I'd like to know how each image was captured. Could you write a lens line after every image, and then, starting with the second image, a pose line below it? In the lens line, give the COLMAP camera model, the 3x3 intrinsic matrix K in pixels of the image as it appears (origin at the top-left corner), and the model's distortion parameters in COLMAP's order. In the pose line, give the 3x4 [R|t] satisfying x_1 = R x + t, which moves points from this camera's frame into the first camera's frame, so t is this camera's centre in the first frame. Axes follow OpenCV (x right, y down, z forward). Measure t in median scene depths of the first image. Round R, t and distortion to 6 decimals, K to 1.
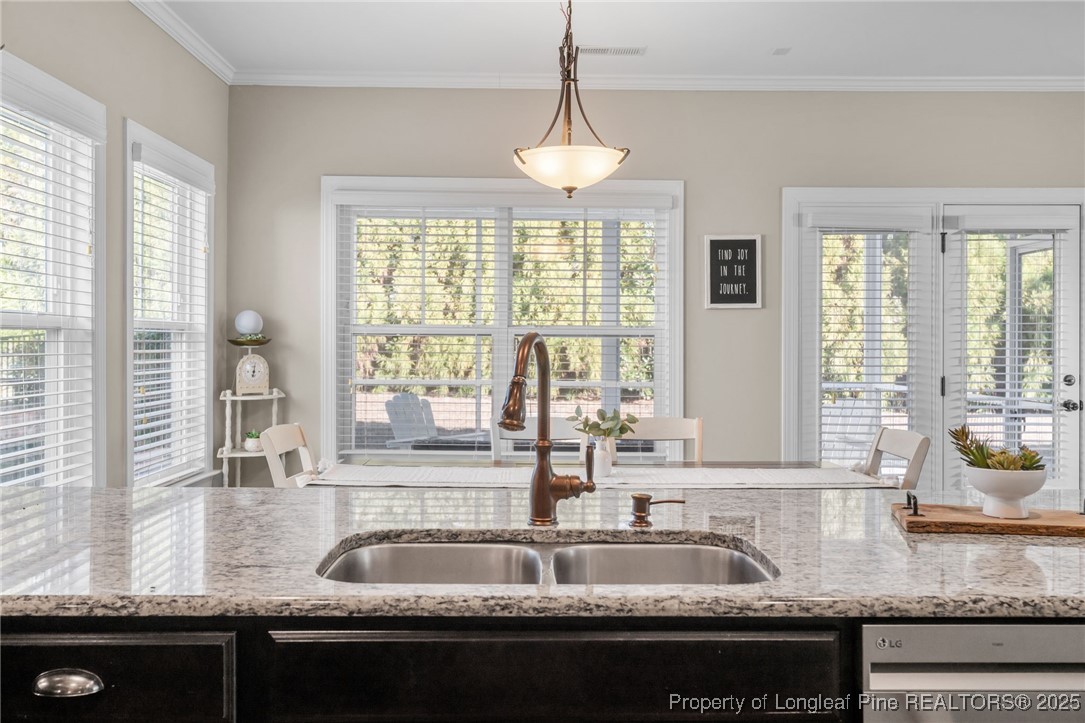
lens RADIAL K [[965.8, 0, 542.2], [0, 965.8, 344.7], [0, 0, 1]] dist [-0.003430, -0.001859]
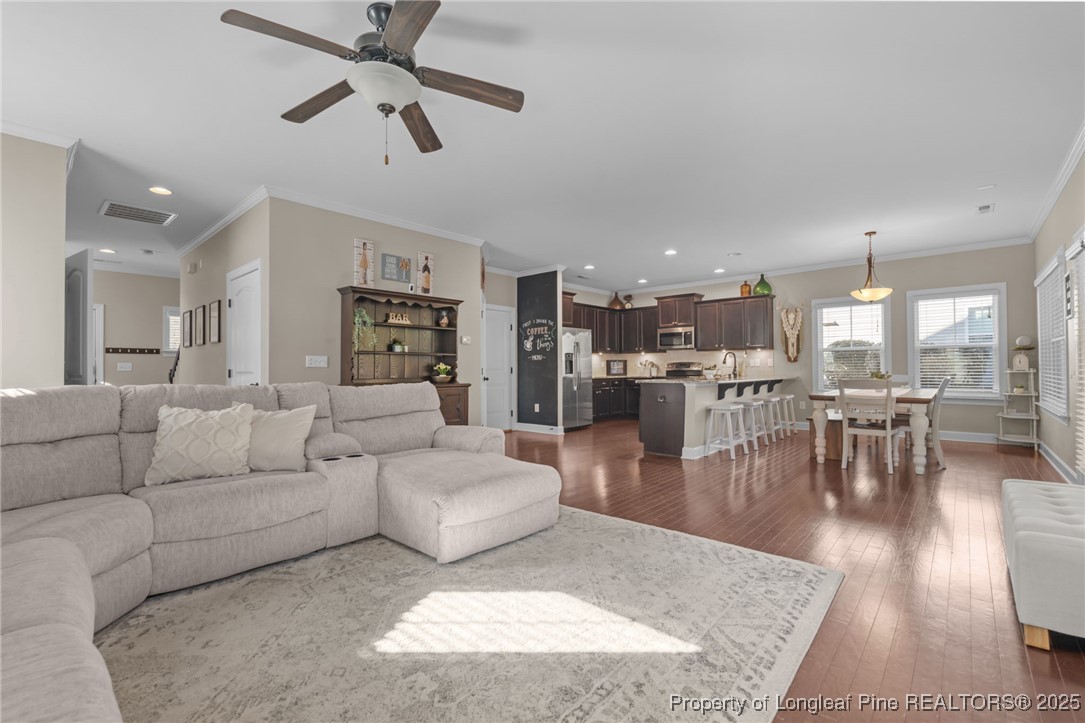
lens RADIAL K [[476.6, 0, 539.8], [0, 476.6, 361.2], [0, 0, 1]] dist [-0.005480, -0.000115]
pose [[-0.676249, -0.012619, -0.736565, 1.405761], [0.000313, 0.999848, -0.017417, 0.048189], [0.736673, -0.012009, -0.676143, 0.907980]]
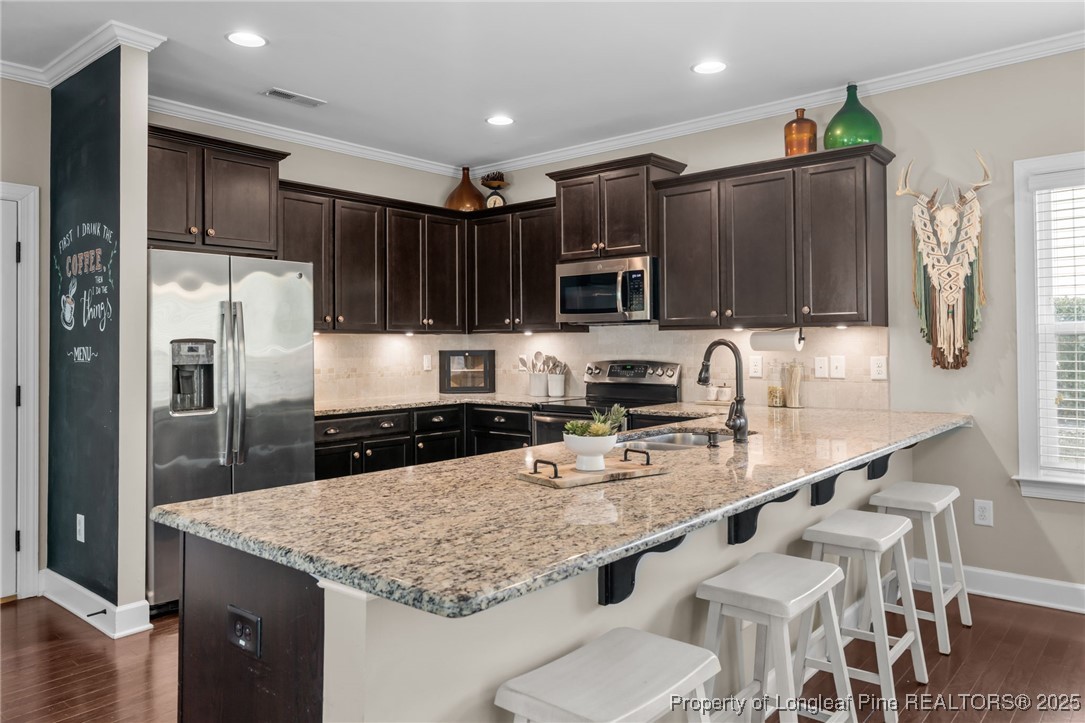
lens RADIAL K [[758.5, 0, 541.7], [0, 758.5, 331.0], [0, 0, 1]] dist [0.001675, -0.000100]
pose [[-0.655541, -0.013740, -0.755035, 0.526443], [0.000667, 0.999824, -0.018774, 0.000560], [0.755159, -0.012811, -0.655416, 0.650300]]
